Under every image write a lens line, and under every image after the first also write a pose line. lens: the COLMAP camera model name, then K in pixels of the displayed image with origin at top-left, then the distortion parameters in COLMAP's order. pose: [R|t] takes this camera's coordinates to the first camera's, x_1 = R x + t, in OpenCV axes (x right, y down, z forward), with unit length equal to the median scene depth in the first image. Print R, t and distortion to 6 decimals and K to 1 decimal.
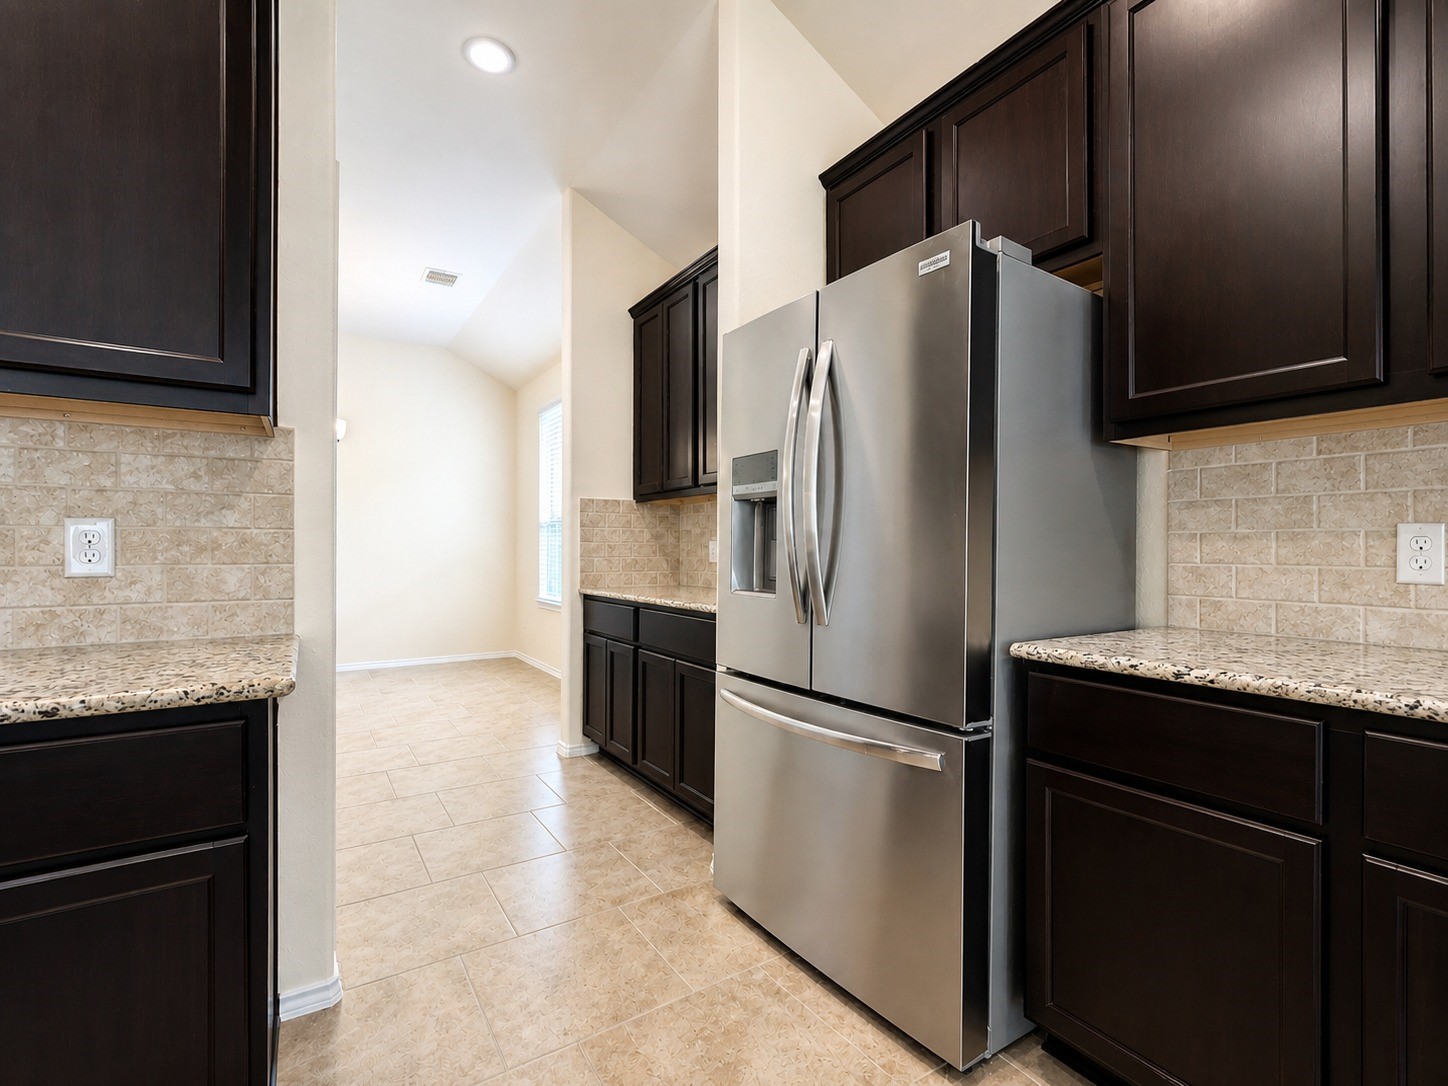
lens RADIAL K [[674.5, 0, 715.6], [0, 674.5, 543.3], [0, 0, 1]] dist [-0.010720, 0.000191]
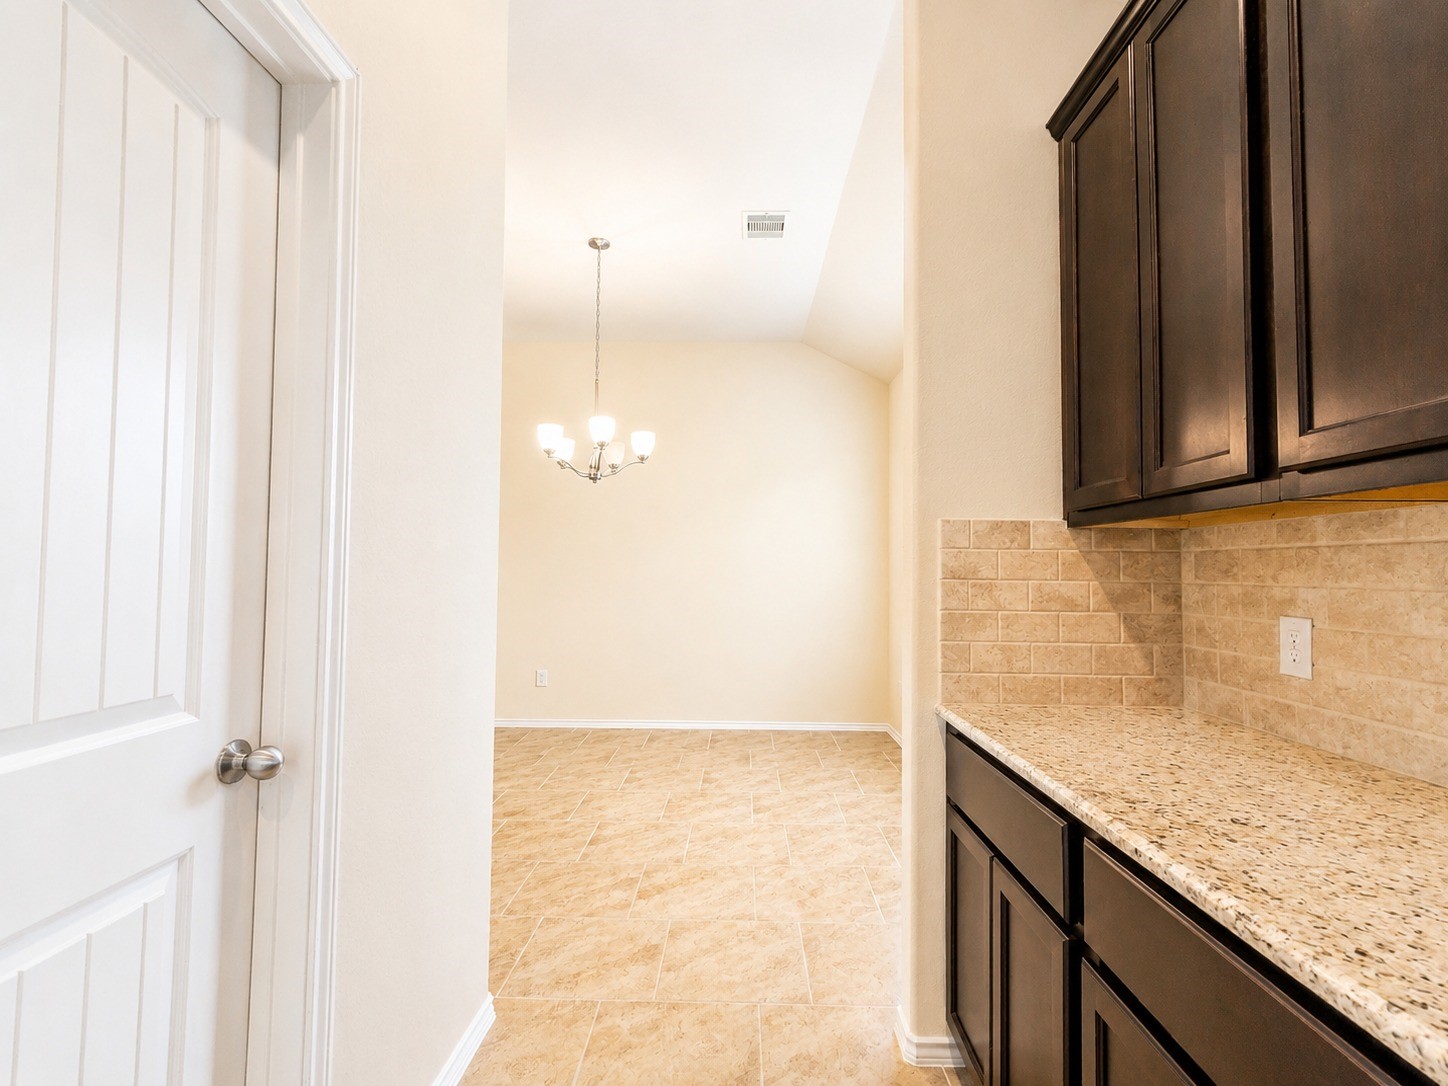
lens RADIAL K [[674.5, 0, 715.6], [0, 674.5, 543.3], [0, 0, 1]] dist [-0.010720, 0.000191]
pose [[0.825560, -0.014035, -0.564140, -0.056018], [-0.007197, 0.999347, -0.035395, -0.029446], [0.564269, 0.033281, 0.824920, 0.464216]]
